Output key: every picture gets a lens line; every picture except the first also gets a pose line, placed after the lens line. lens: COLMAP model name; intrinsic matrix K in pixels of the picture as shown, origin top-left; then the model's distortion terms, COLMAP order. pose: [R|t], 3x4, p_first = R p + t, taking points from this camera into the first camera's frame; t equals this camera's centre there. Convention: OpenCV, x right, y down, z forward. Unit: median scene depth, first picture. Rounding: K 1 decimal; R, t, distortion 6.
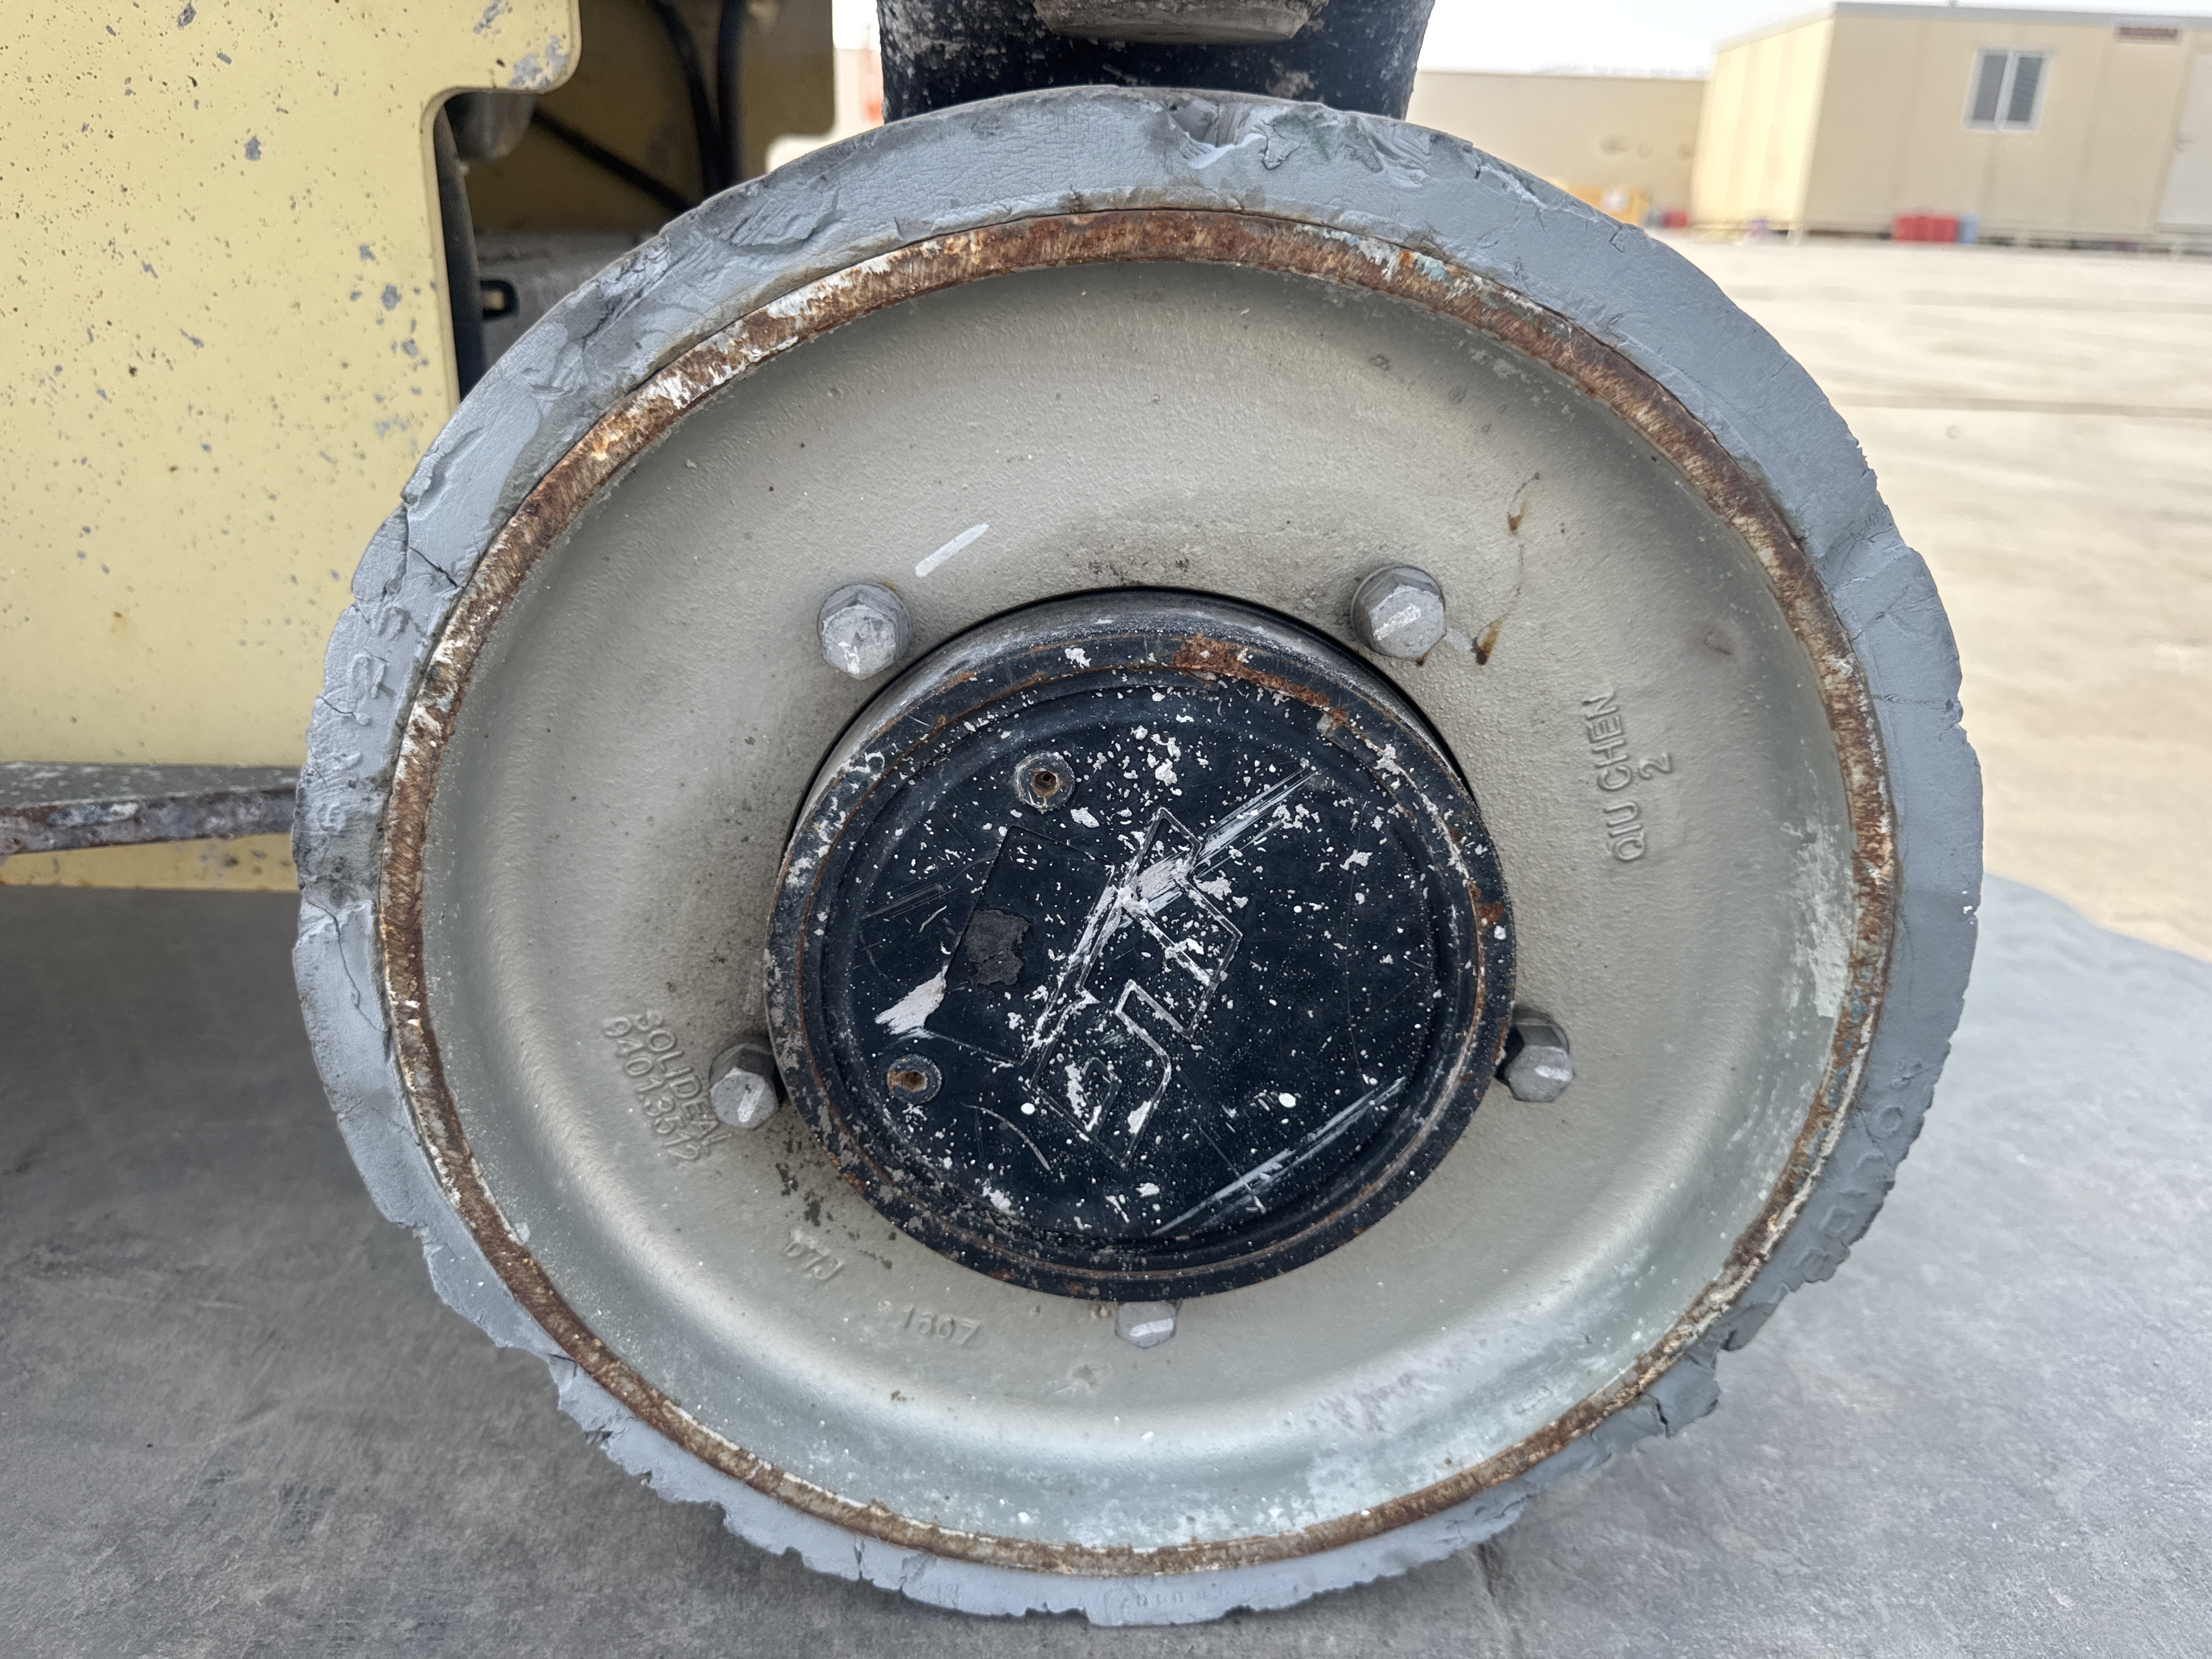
lens RADIAL K [[1570.1, 0, 1106.0], [0, 1570.1, 829.5], [0, 0, 1]] dist [-0.011889, -0.000575]
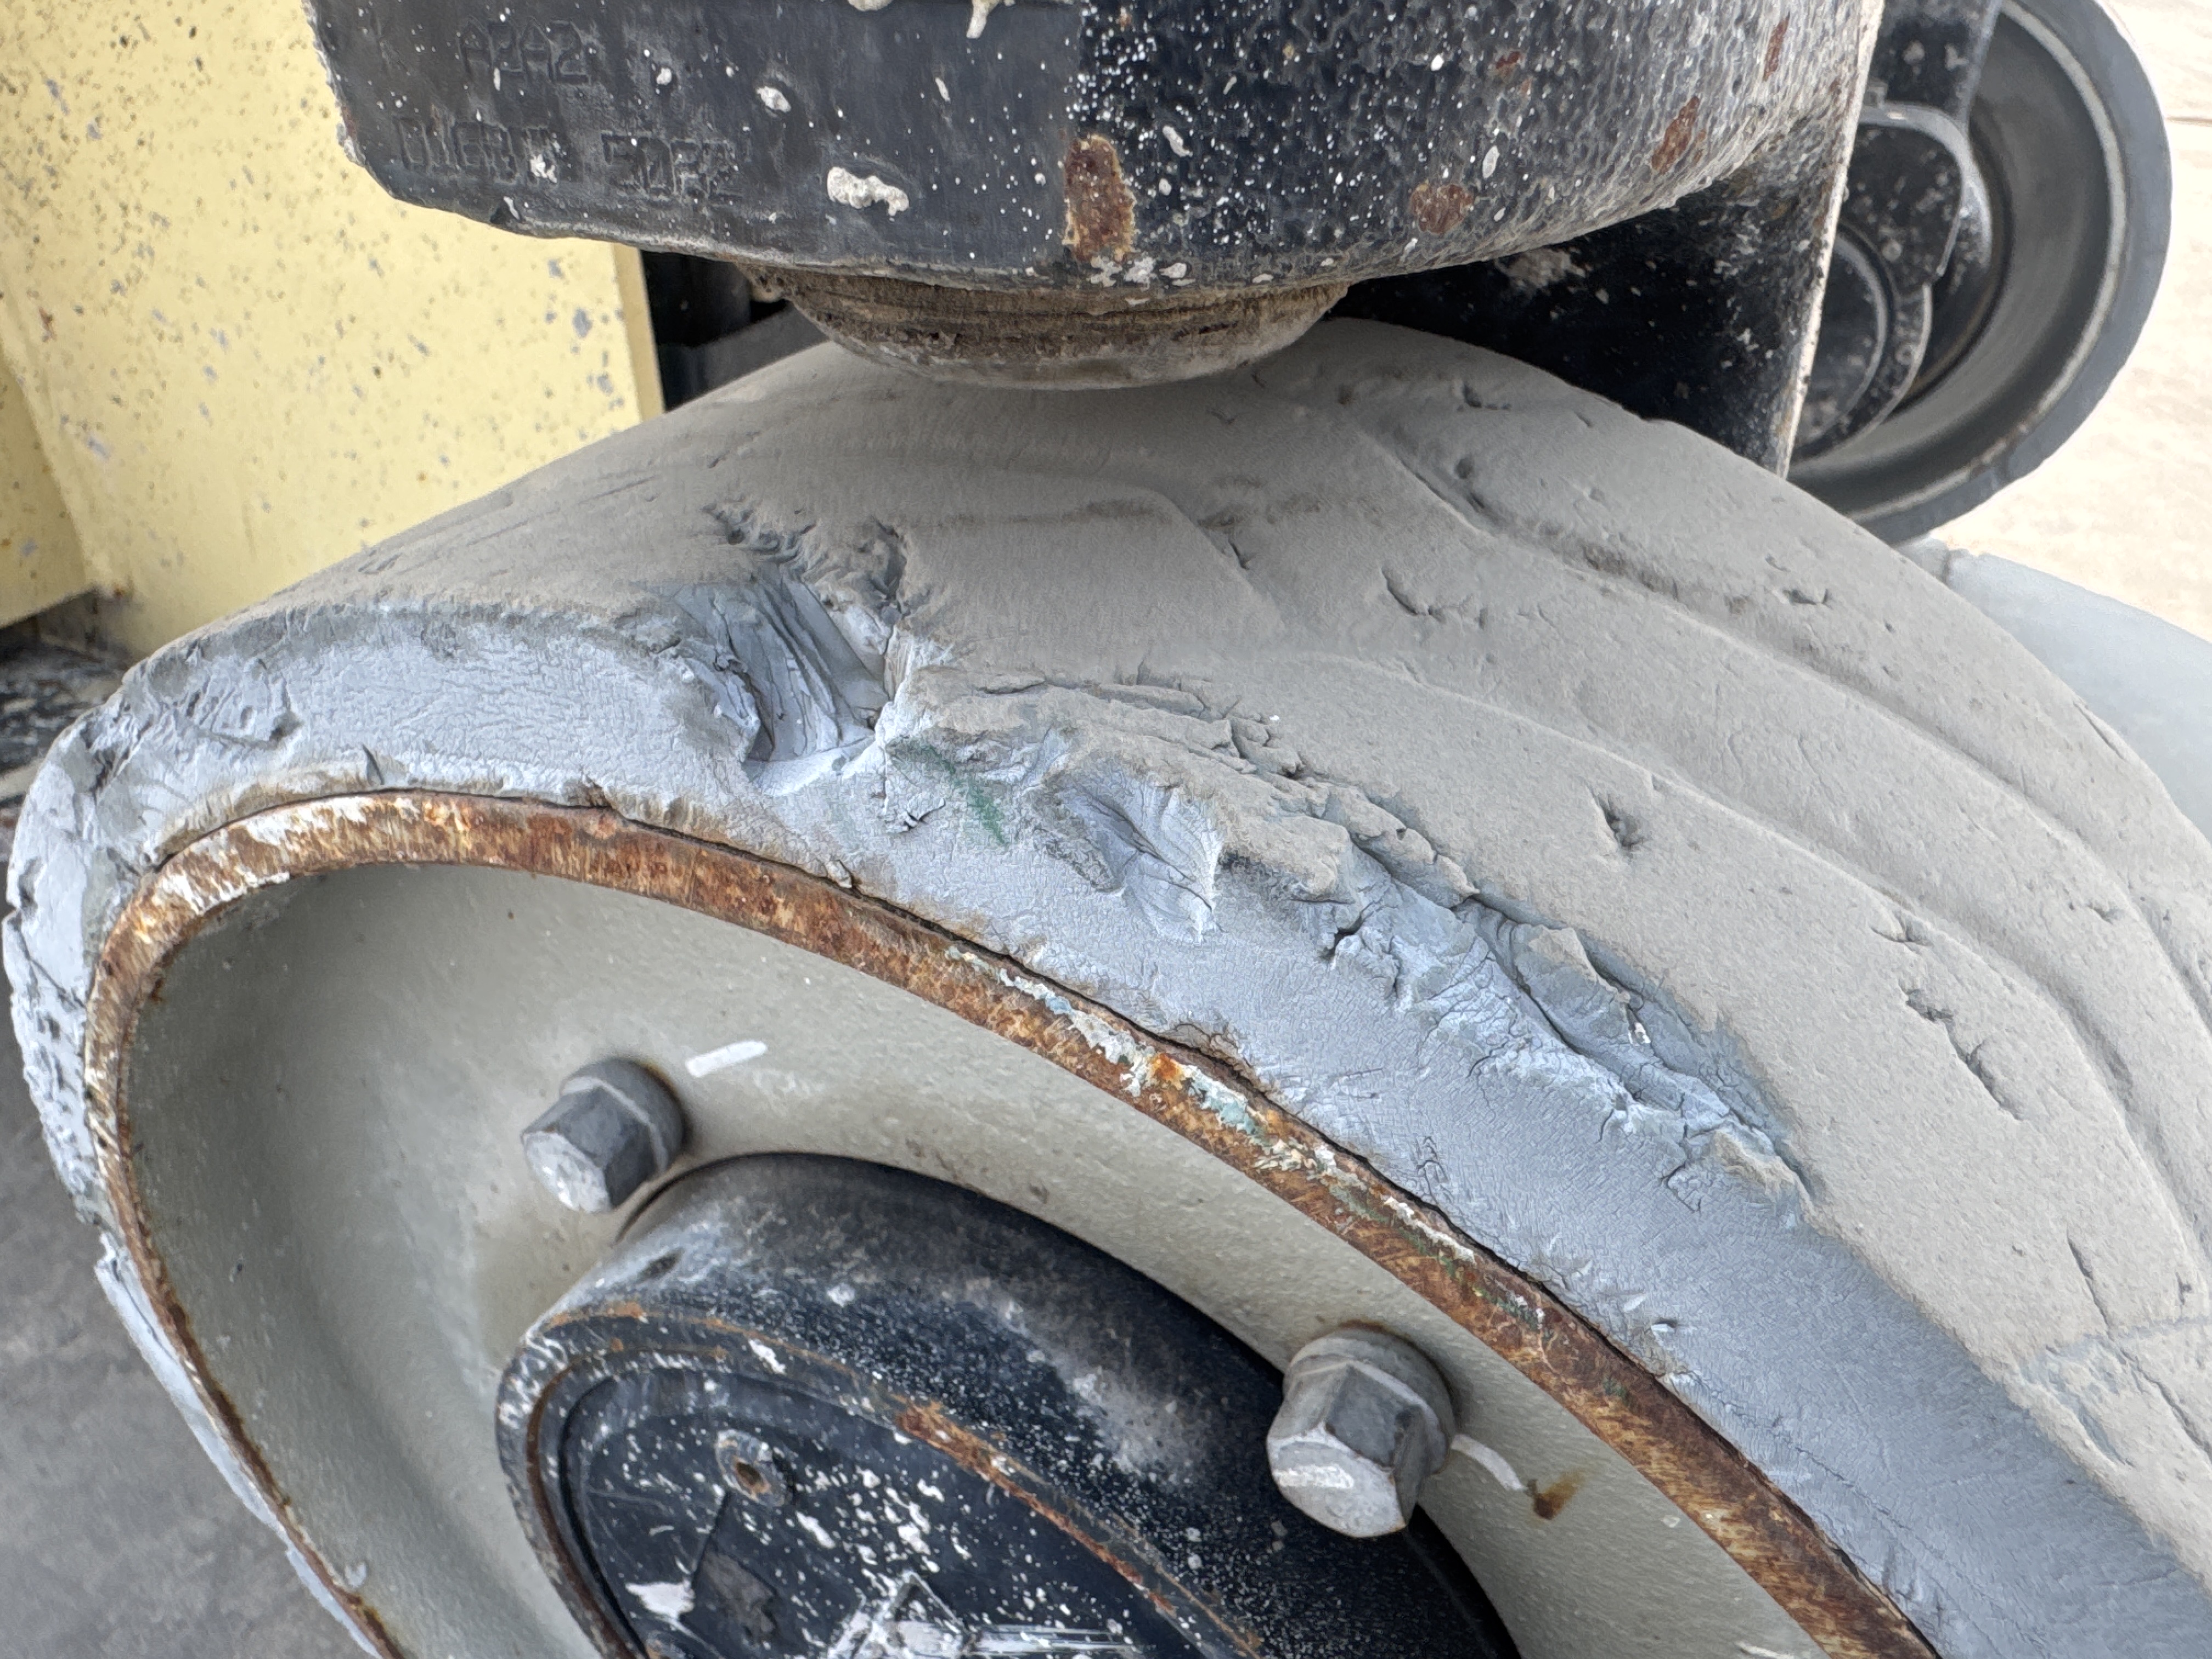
lens RADIAL K [[1565.2, 0, 1125.2], [0, 1565.2, 827.7], [0, 0, 1]] dist [0.000736, -0.006793]
pose [[0.868990, 0.246637, -0.428983, 0.352461], [-0.158864, 0.960093, 0.230181, -0.528525], [0.468635, -0.131875, 0.873493, 0.620045]]
